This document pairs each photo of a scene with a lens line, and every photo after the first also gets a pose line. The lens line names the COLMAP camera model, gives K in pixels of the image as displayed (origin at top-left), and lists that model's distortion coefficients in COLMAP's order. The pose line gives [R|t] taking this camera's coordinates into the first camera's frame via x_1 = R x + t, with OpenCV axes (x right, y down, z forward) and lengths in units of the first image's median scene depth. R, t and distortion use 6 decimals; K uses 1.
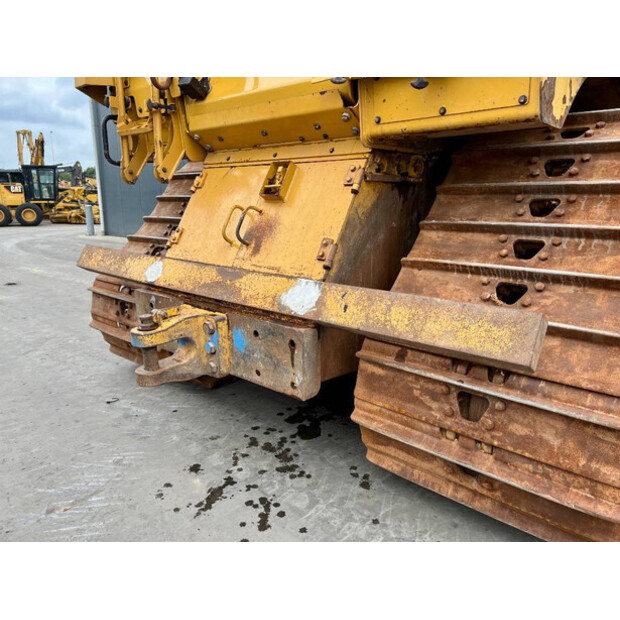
lens RADIAL K [[470.9, 0, 307.0], [0, 470.9, 307.6], [0, 0, 1]] dist [0.057275, -0.071124]
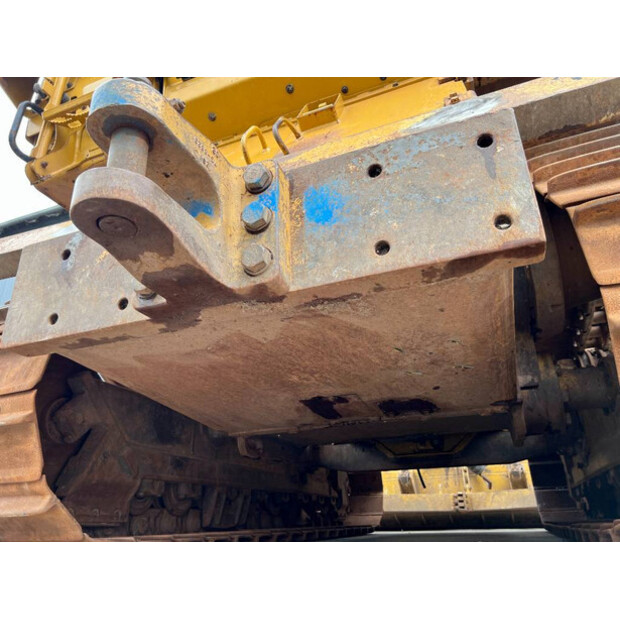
lens RADIAL K [[470.9, 0, 309.3], [0, 470.9, 311.2], [0, 0, 1]] dist [0.057275, -0.071124]
pose [[0.939925, 0.121471, 0.319040, -0.288754], [0.099157, 0.797120, -0.595623, 0.422889], [-0.326664, 0.591476, 0.737188, 0.710282]]
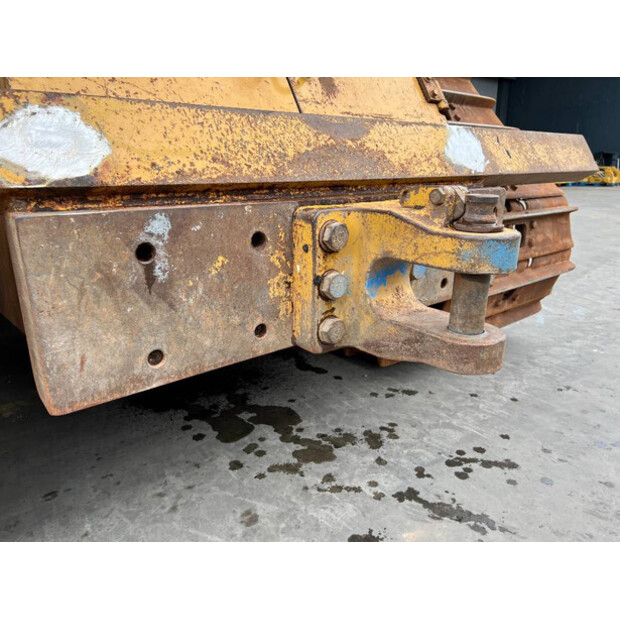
lens RADIAL K [[470.9, 0, 307.8], [0, 470.9, 313.1], [0, 0, 1]] dist [0.057275, -0.071124]
pose [[0.152709, -0.284647, 0.946391, -0.717565], [0.239541, 0.939728, 0.243991, -0.020512], [-0.958801, 0.189439, 0.211690, 1.011619]]
